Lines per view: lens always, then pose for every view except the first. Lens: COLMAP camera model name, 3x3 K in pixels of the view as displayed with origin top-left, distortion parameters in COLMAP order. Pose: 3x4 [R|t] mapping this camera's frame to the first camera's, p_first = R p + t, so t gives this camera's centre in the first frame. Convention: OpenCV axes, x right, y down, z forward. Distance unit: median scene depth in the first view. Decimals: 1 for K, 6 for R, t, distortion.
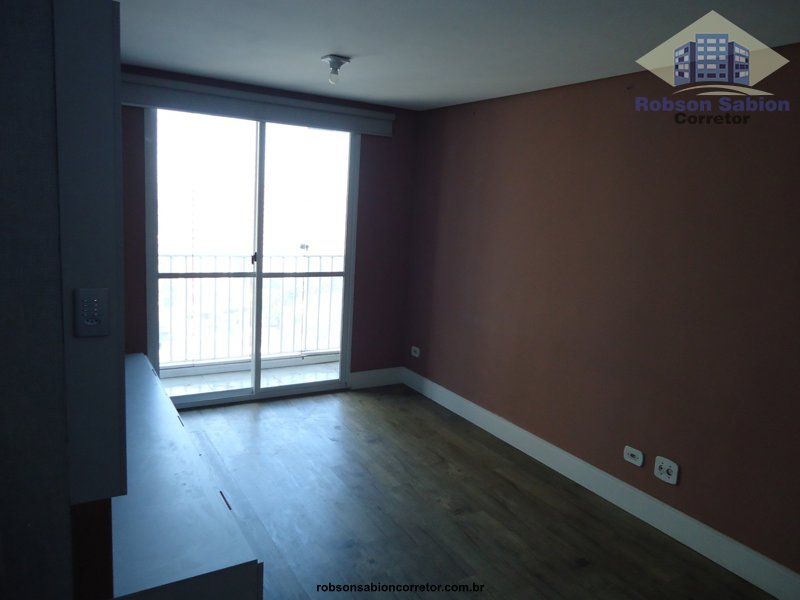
lens RADIAL K [[581.5, 0, 401.1], [0, 581.5, 299.5], [0, 0, 1]] dist [0.004946, 0.003886]
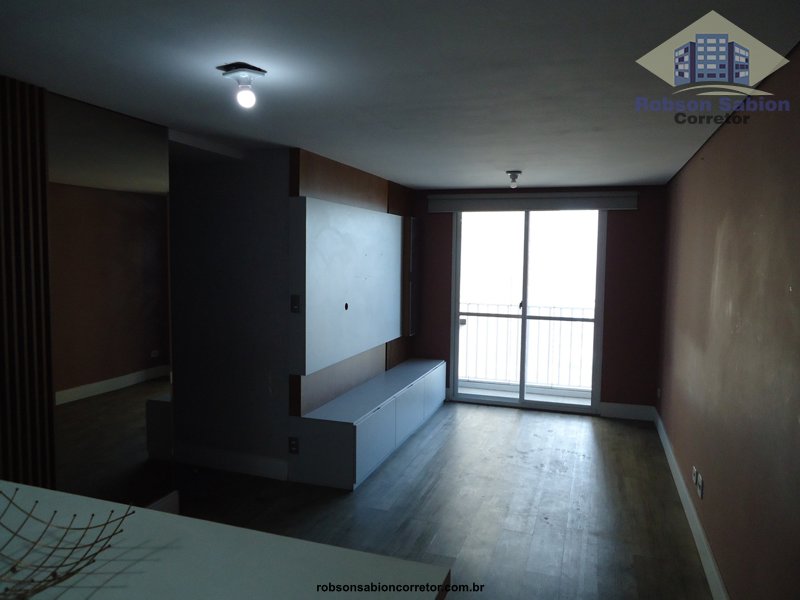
lens RADIAL K [[578.2, 0, 397.3], [0, 578.2, 296.7], [0, 0, 1]] dist [-0.009379, 0.002197]
pose [[0.647697, 0.003237, -0.761891, 0.623664], [-0.101312, 0.991477, -0.081915, 0.055068], [0.755132, 0.130245, 0.642504, -0.139177]]
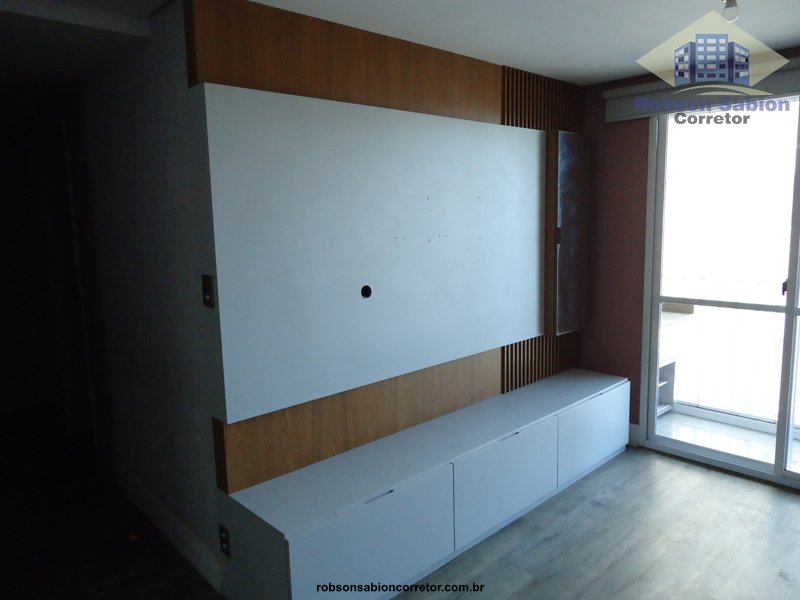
lens RADIAL K [[578.2, 0, 397.3], [0, 578.2, 296.7], [0, 0, 1]] dist [-0.009379, 0.002197]
pose [[0.214769, 0.070658, -0.974106, 0.337148], [-0.125894, 0.991062, 0.044131, -0.029313], [0.968517, 0.113156, 0.221744, 0.374270]]
